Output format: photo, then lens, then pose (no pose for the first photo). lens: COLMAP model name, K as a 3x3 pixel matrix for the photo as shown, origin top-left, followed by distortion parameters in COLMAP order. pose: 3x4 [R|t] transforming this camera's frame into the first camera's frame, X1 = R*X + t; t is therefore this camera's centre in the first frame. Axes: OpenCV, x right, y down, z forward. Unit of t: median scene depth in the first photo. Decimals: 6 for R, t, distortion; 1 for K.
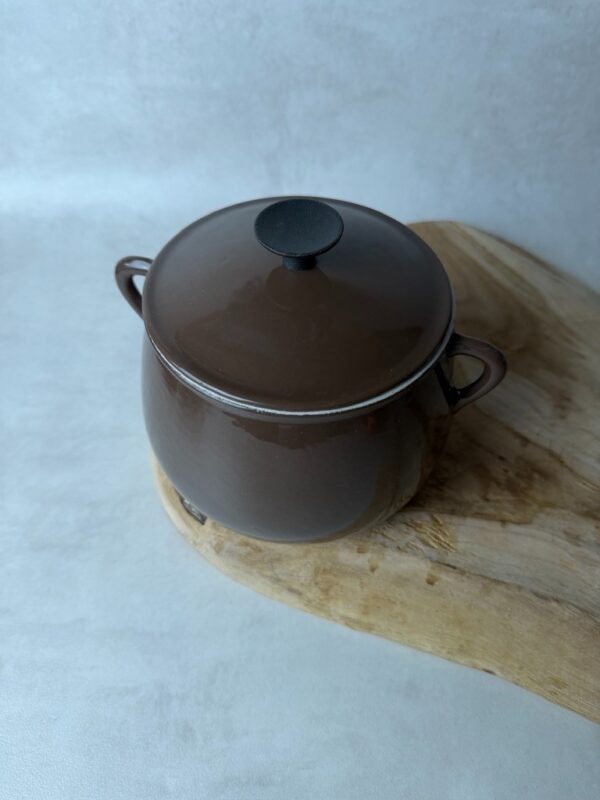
lens RADIAL K [[574.2, 0, 305.5], [0, 574.2, 404.5], [0, 0, 1]] dist [-0.033008, 0.003226]
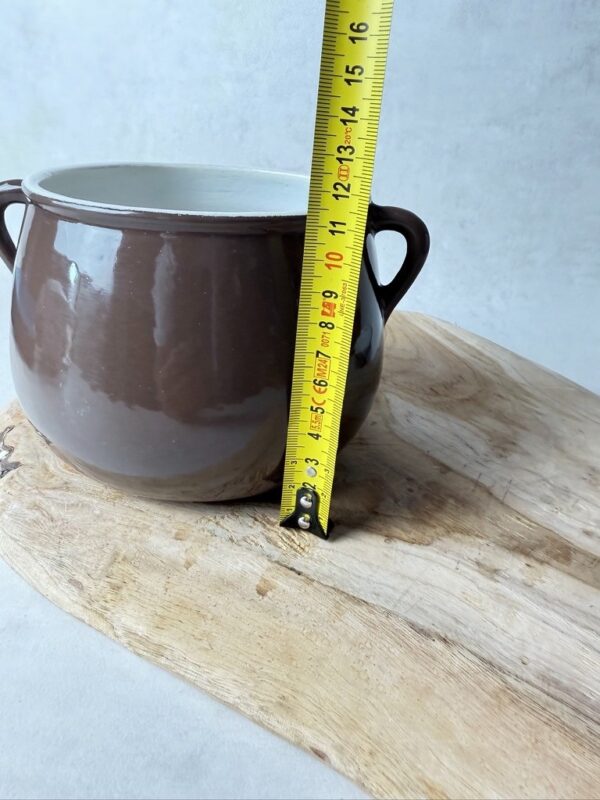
lens RADIAL K [[561.2, 0, 303.1], [0, 561.2, 376.6], [0, 0, 1]] dist [0.001556, 0.002182]
pose [[0.984195, 0.114575, -0.135027, 0.319242], [-0.164238, 0.875711, -0.454044, 0.372301], [0.066222, 0.469045, 0.880688, 0.295328]]
